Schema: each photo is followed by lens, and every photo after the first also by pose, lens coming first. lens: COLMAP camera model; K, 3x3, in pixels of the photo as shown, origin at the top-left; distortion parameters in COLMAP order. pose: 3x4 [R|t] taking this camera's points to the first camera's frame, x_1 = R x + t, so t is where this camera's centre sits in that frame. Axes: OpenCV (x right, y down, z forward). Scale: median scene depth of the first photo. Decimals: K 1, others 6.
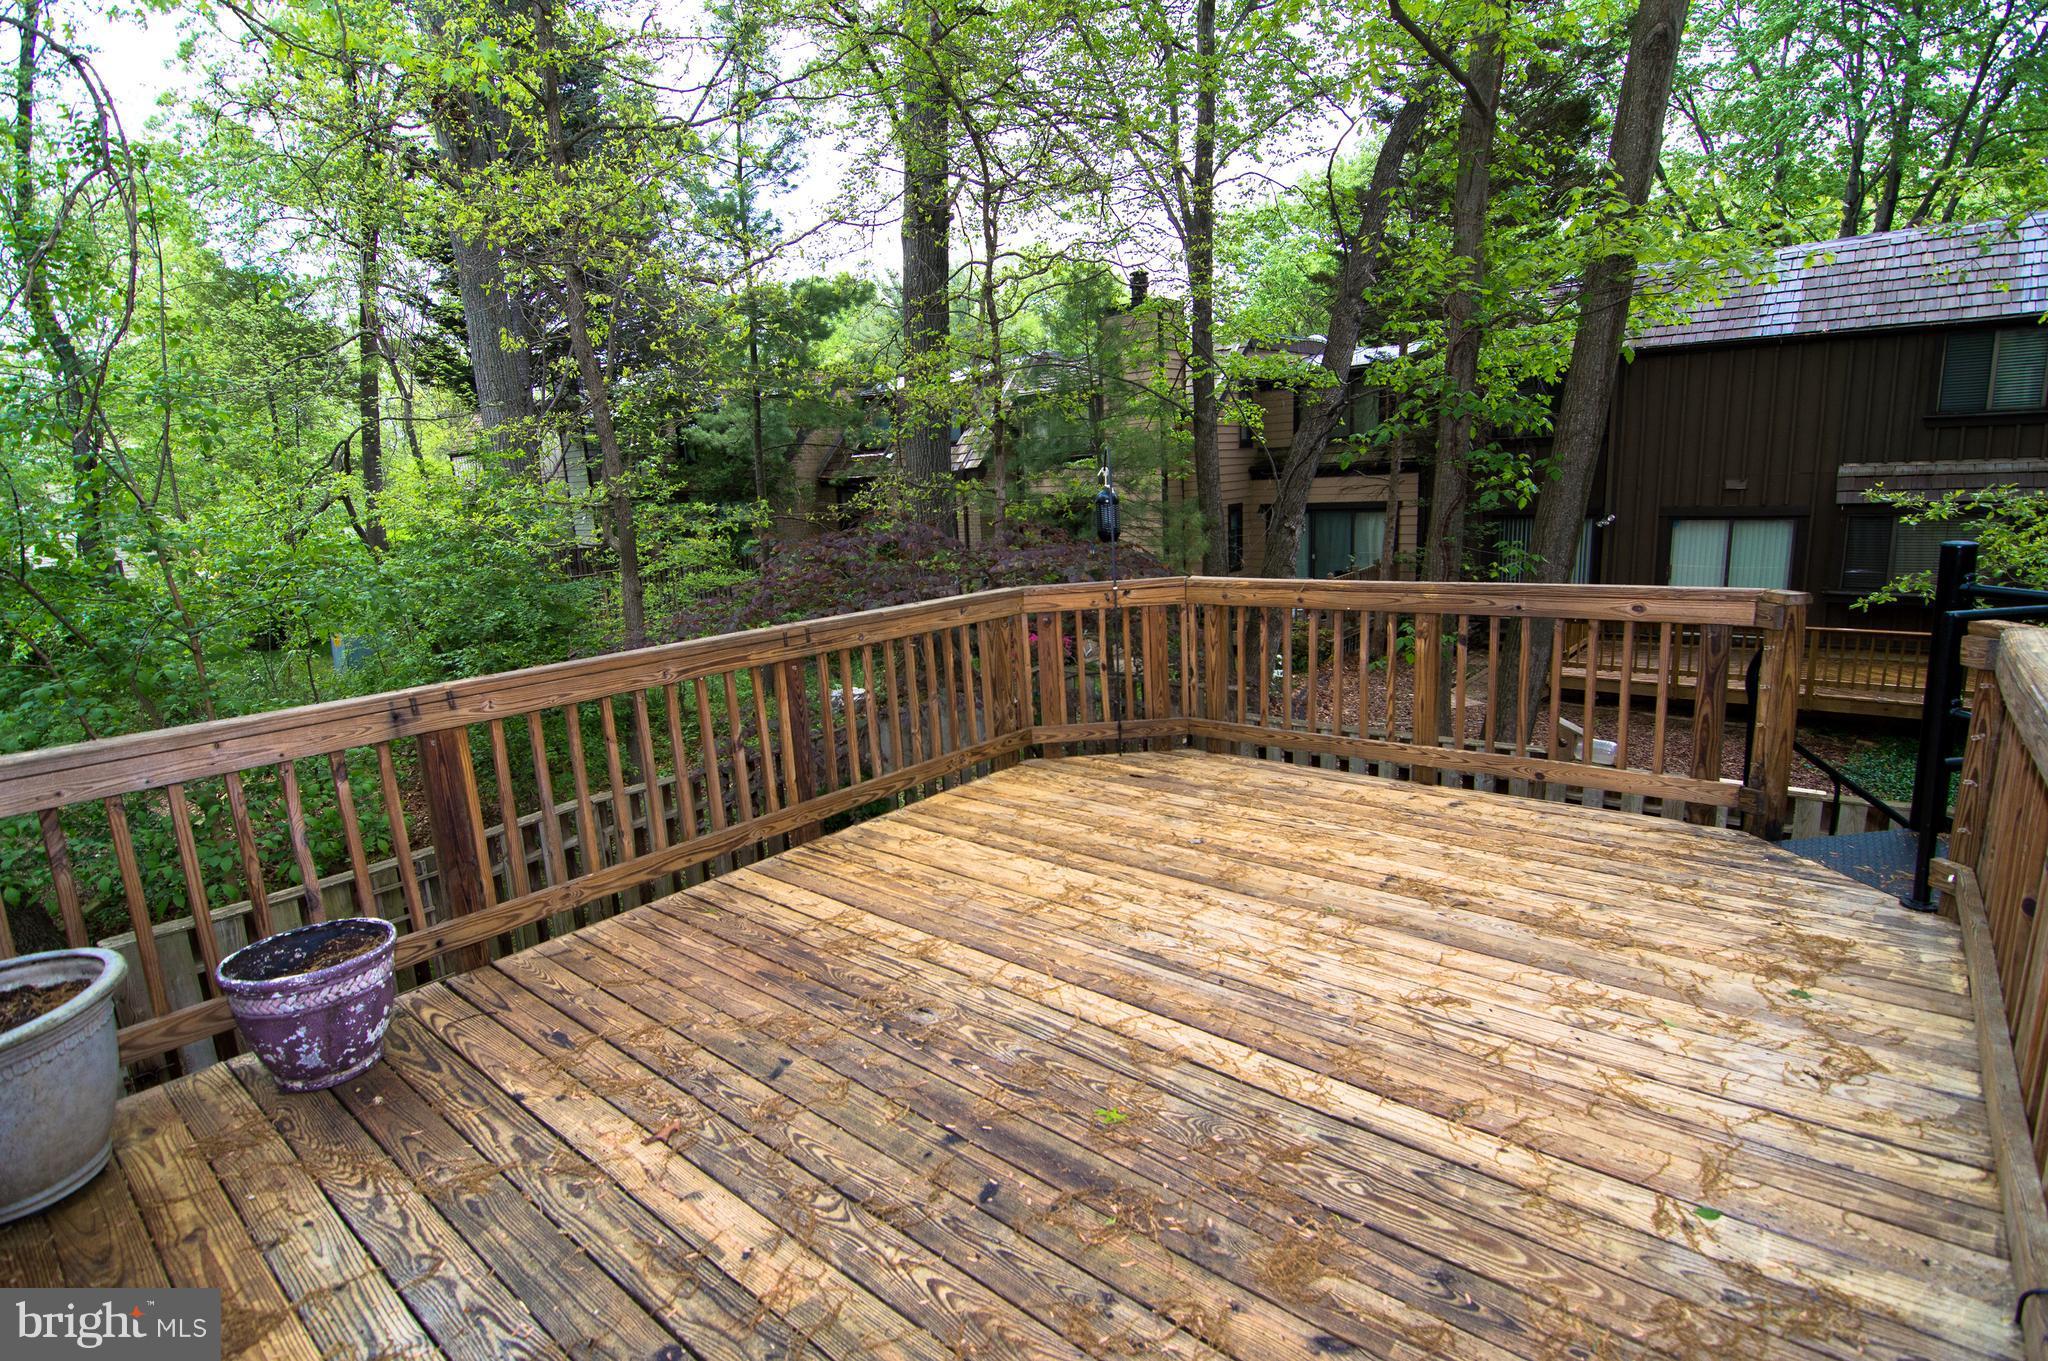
lens RADIAL K [[990.7, 0, 1027.0], [0, 990.7, 686.2], [0, 0, 1]] dist [-0.005056, -0.002196]
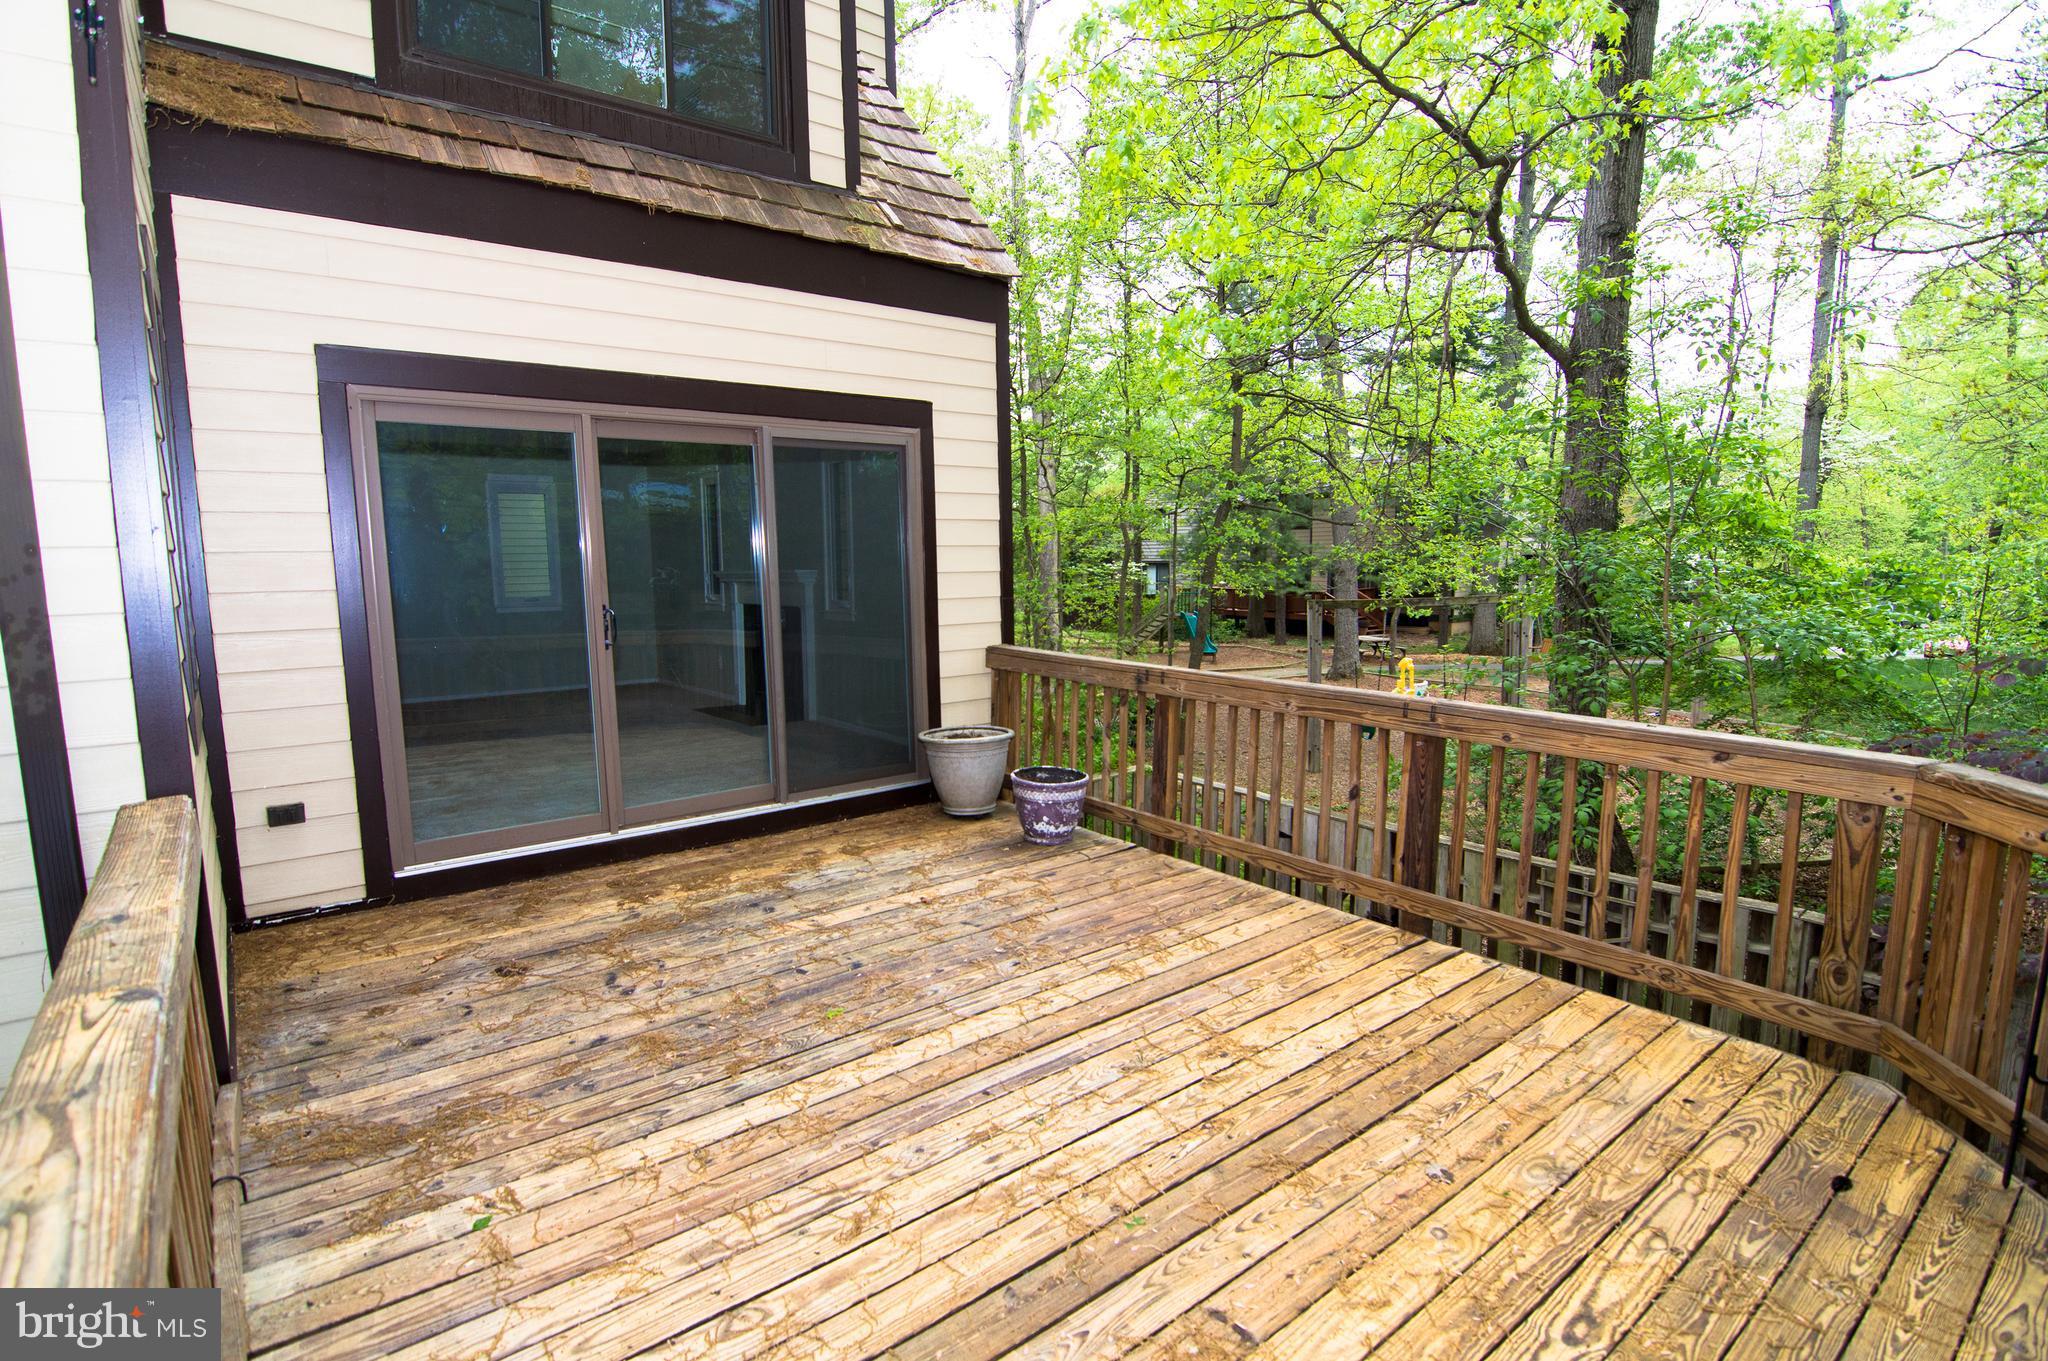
lens RADIAL K [[990.7, 0, 1025.7], [0, 990.7, 686.9], [0, 0, 1]] dist [-0.005056, -0.002196]
pose [[-0.192462, 0.184095, -0.963881, 0.831271], [-0.188113, 0.957107, 0.220363, -0.237071], [0.963105, 0.223730, -0.149576, 0.871720]]
